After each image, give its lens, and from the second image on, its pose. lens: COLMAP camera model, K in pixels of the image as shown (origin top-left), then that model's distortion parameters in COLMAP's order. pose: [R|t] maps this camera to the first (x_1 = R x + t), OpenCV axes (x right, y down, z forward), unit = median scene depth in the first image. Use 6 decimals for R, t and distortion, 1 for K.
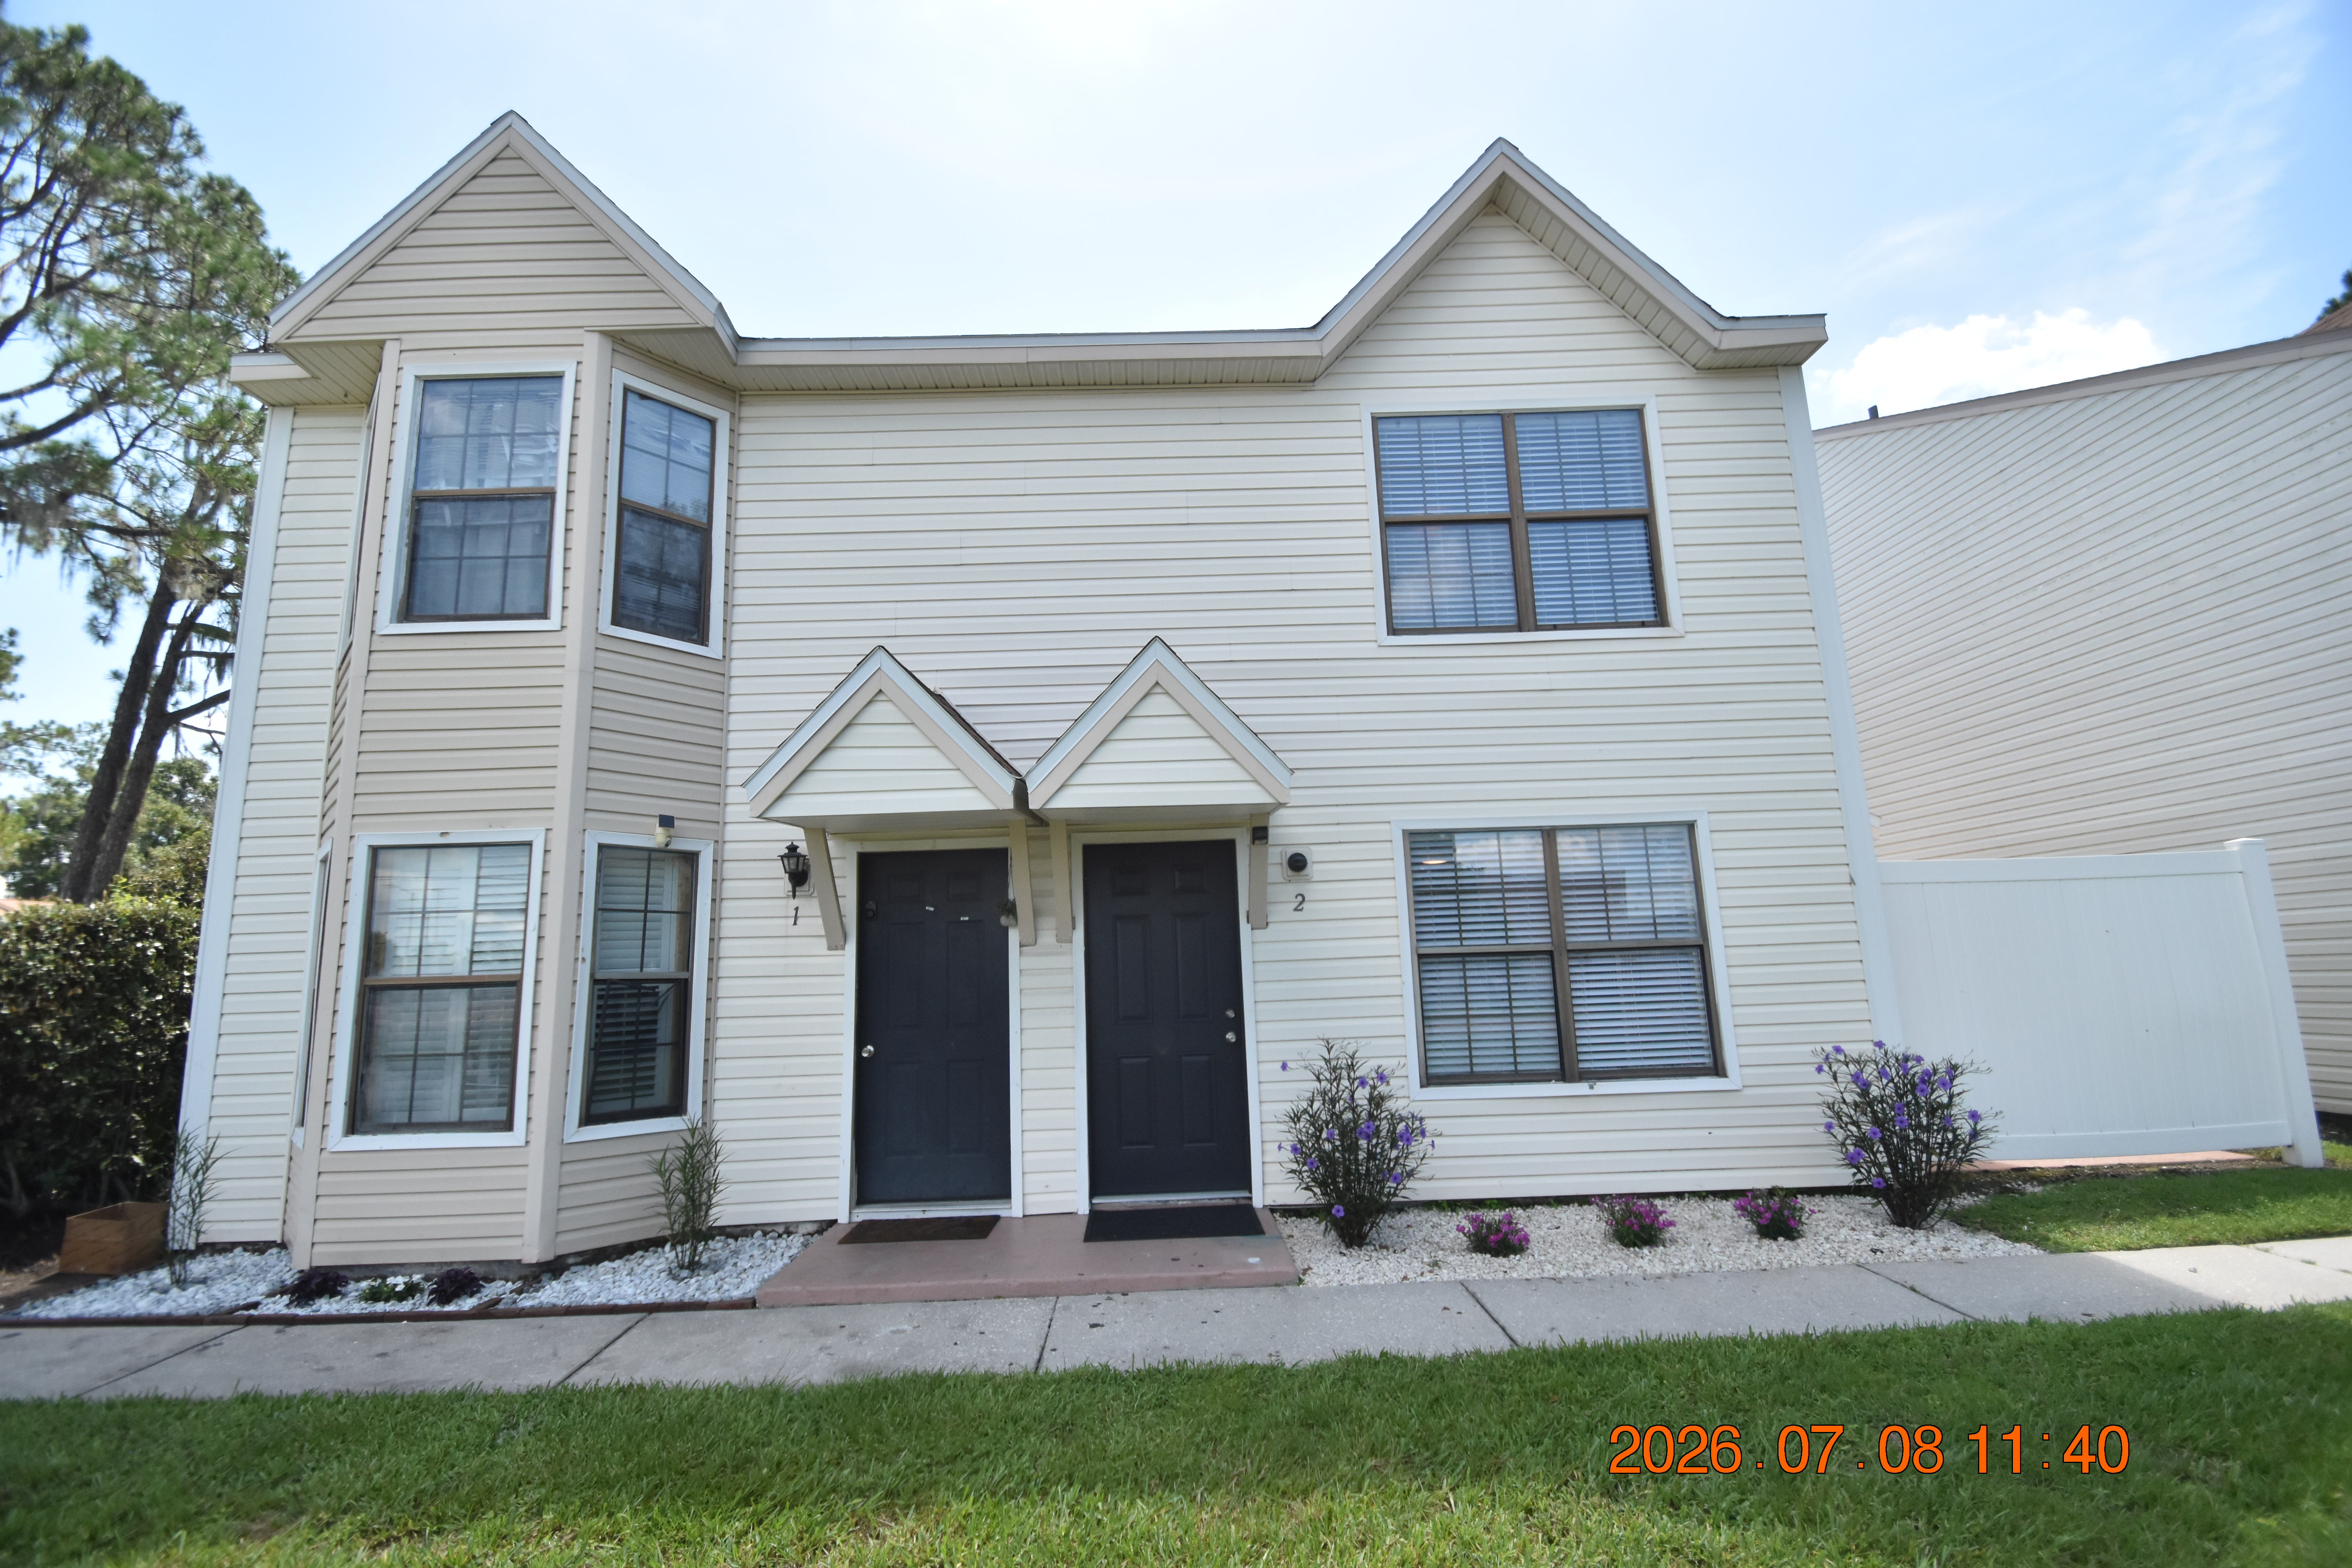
lens RADIAL K [[1028.6, 0, 1141.3], [0, 1028.6, 816.4], [0, 0, 1]] dist [0.008220, -0.000896]
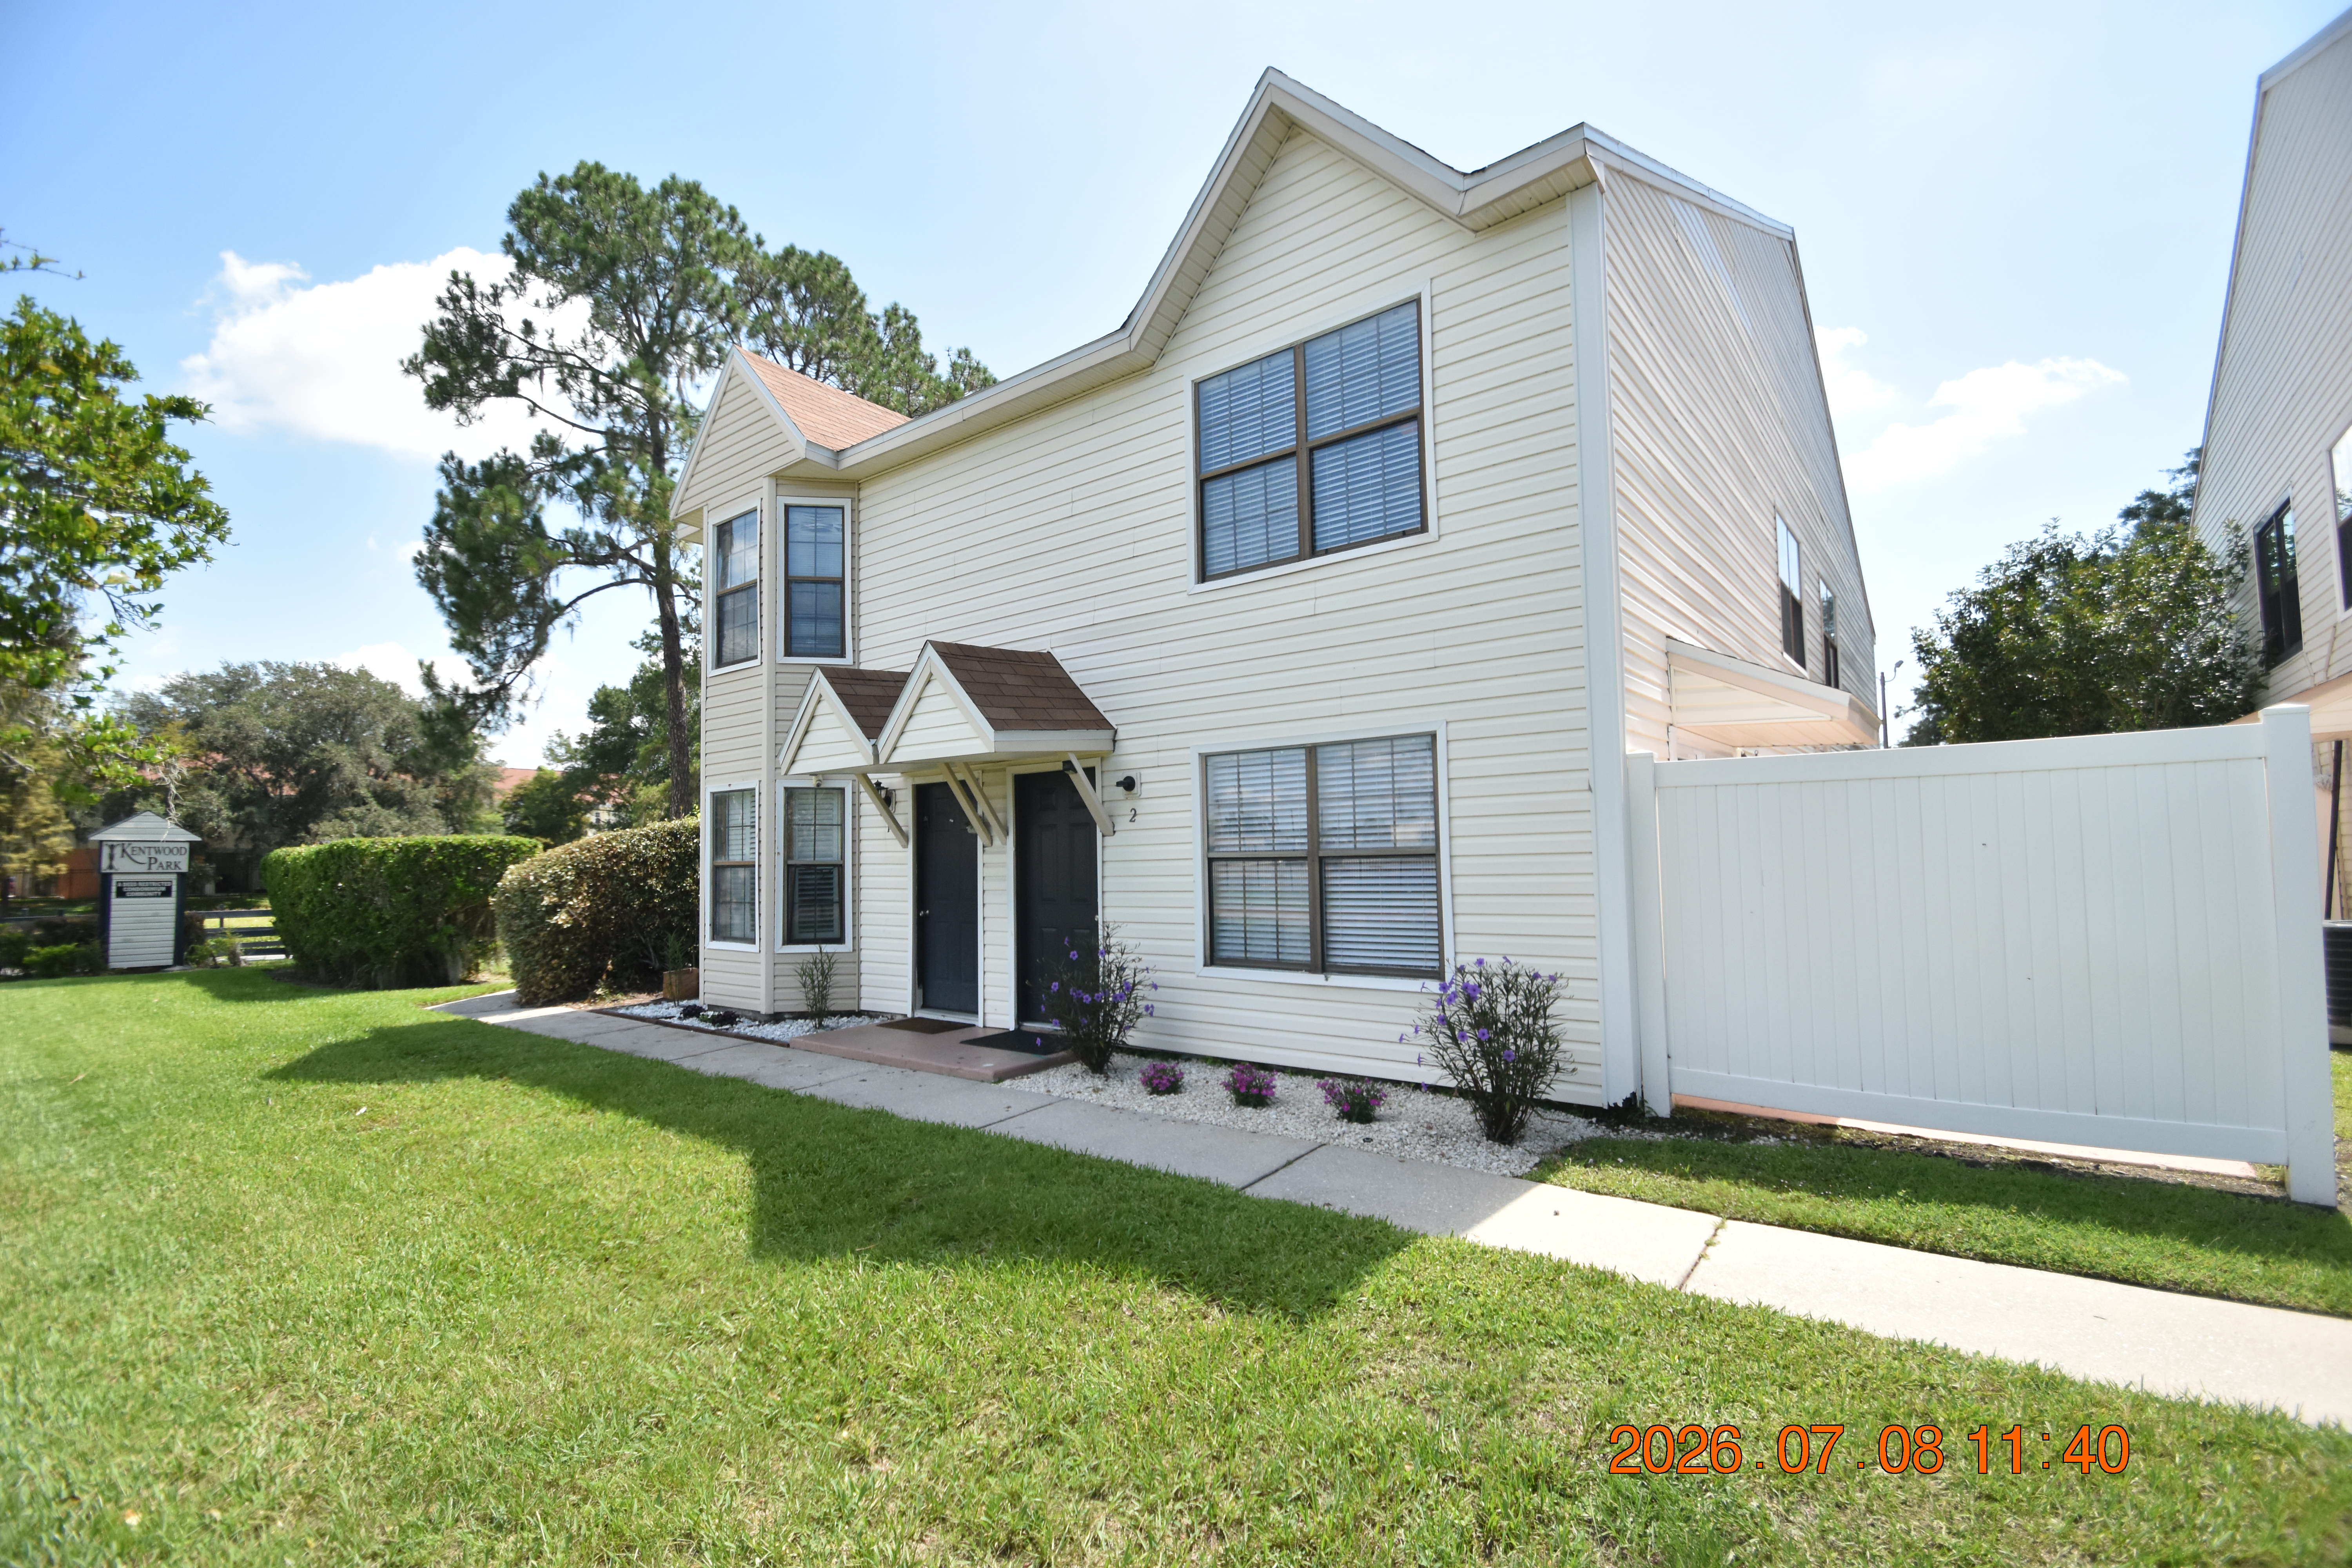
lens RADIAL K [[1028.6, 0, 1141.3], [0, 1028.6, 816.4], [0, 0, 1]] dist [0.008220, -0.000896]
pose [[0.769977, -0.006555, -0.638037, 0.964764], [0.090150, 0.991034, 0.098611, -0.038253], [0.631671, -0.133447, 0.763665, 0.045568]]
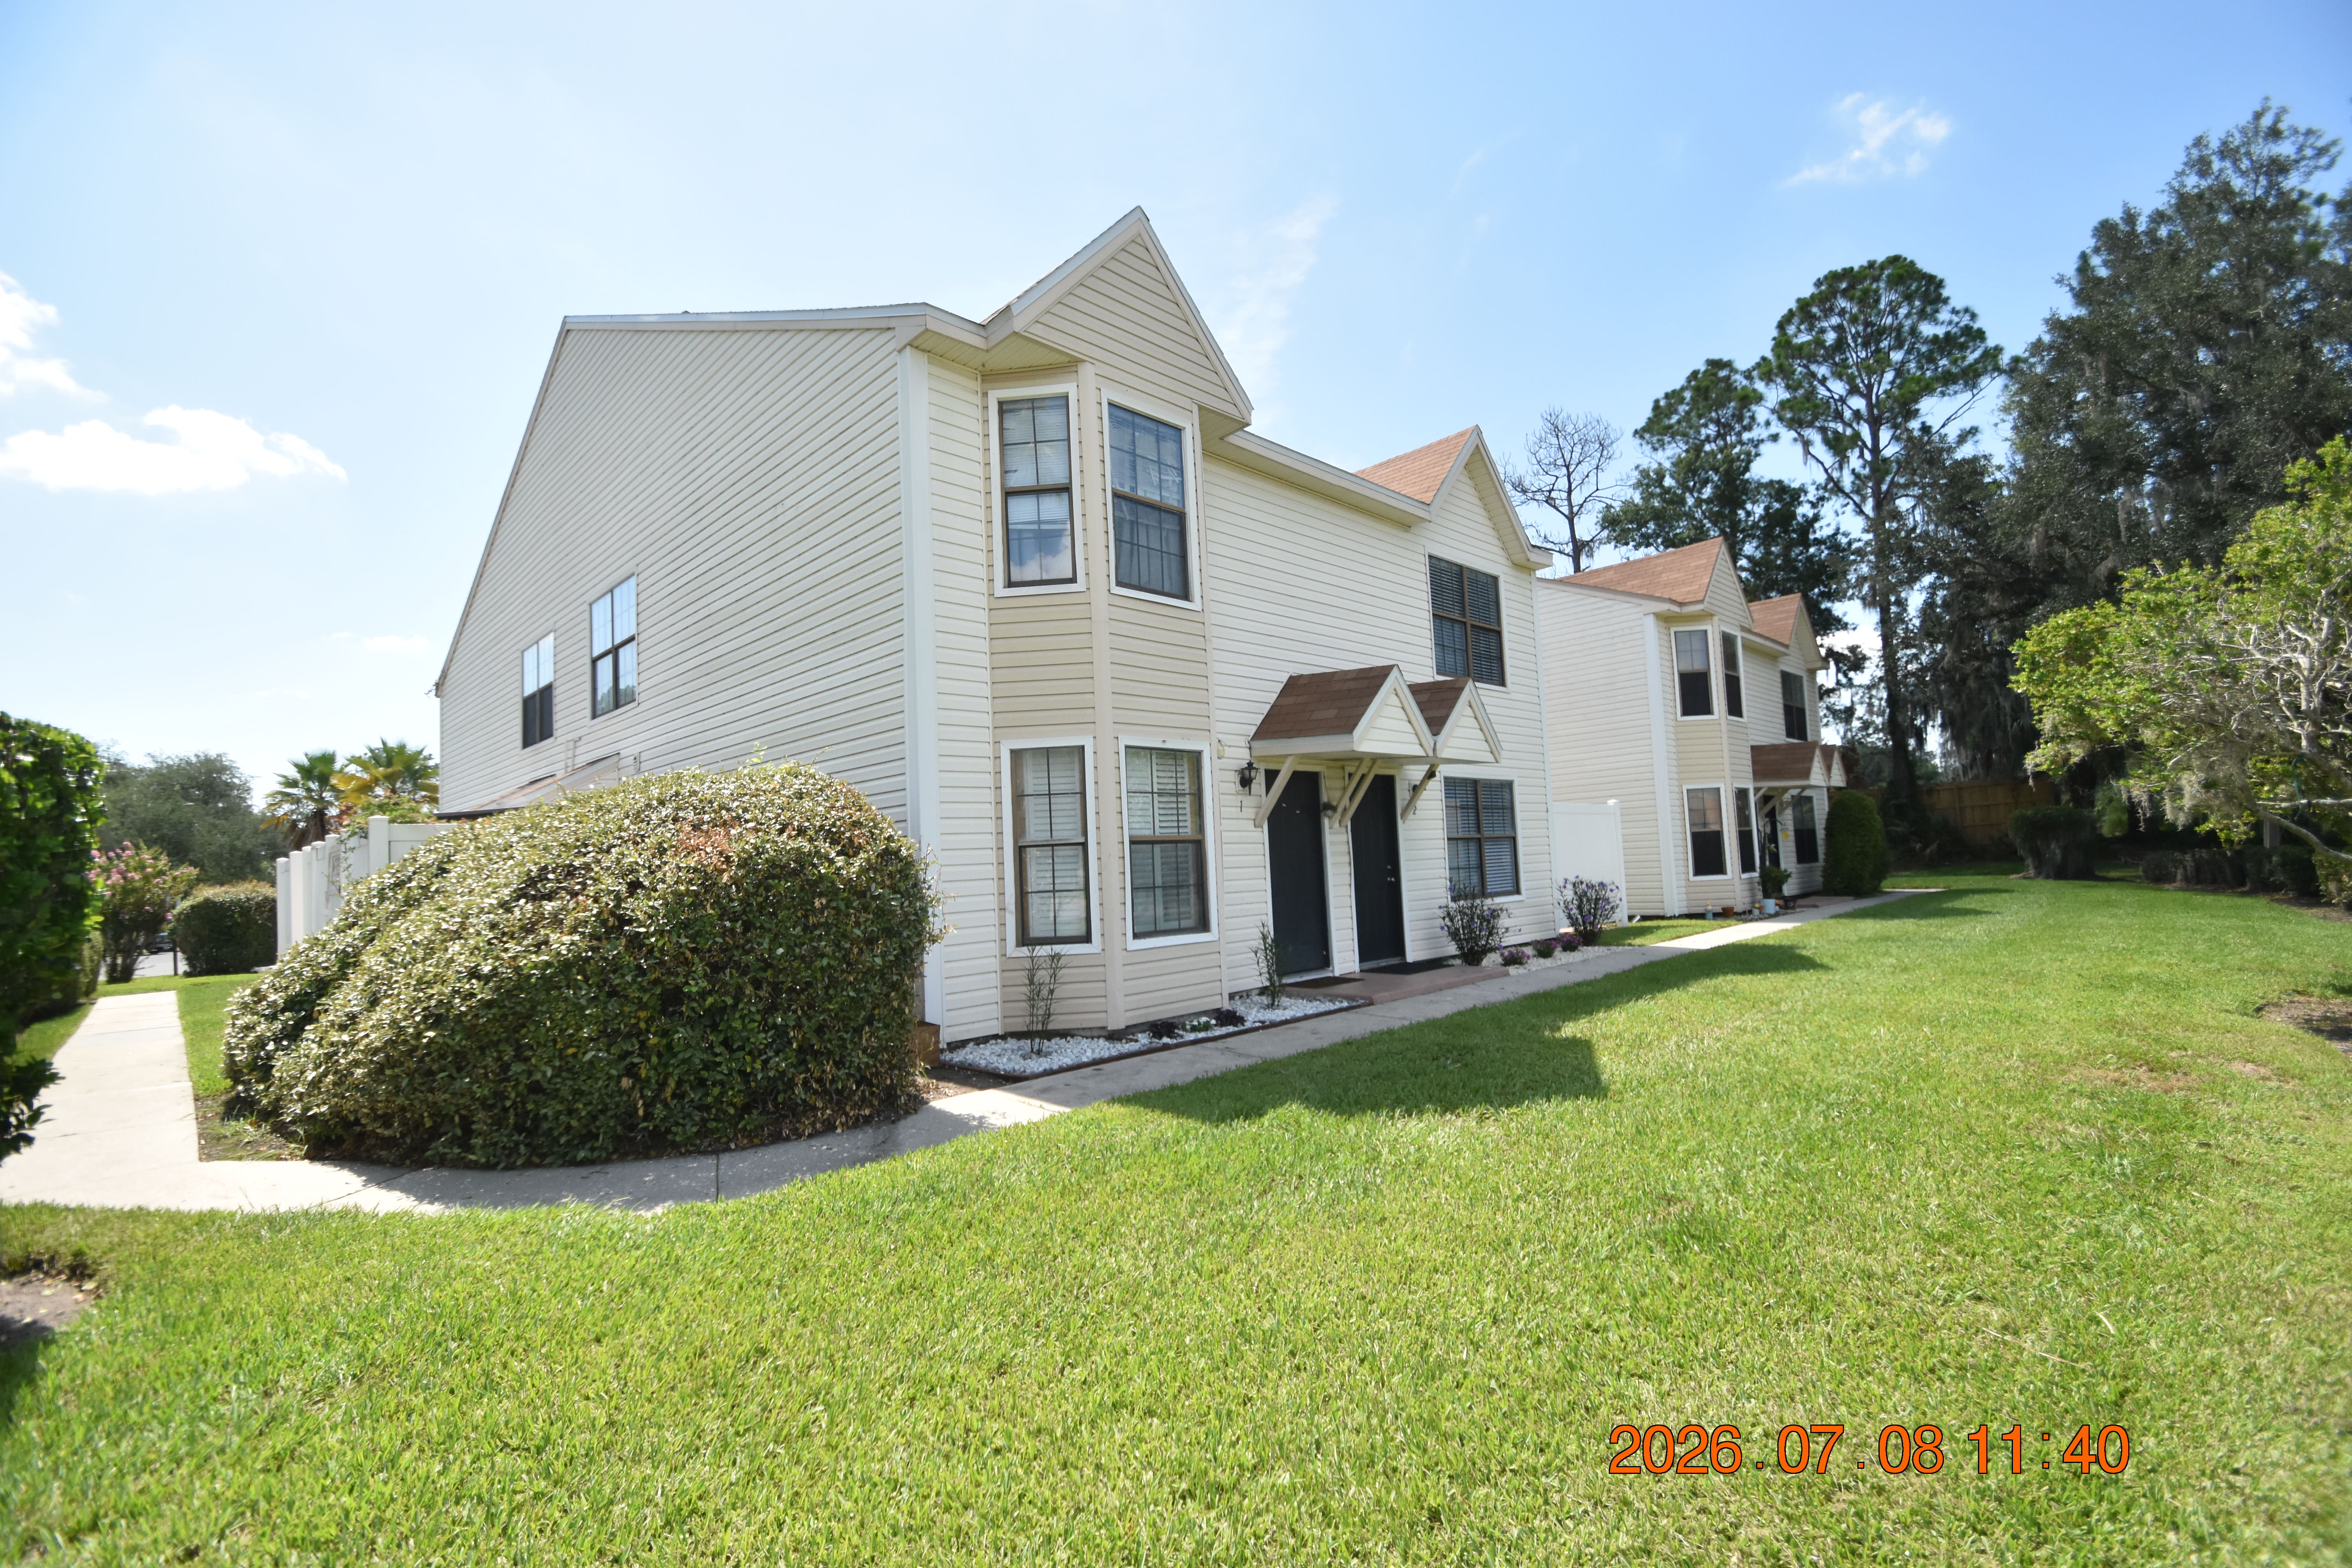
lens RADIAL K [[1028.6, 0, 1141.3], [0, 1028.6, 816.4], [0, 0, 1]] dist [0.008220, -0.000896]
pose [[0.734364, 0.035769, 0.677813, -1.516559], [-0.093869, 0.994367, 0.049227, 0.044401], [-0.672234, -0.099776, 0.733585, -0.078435]]
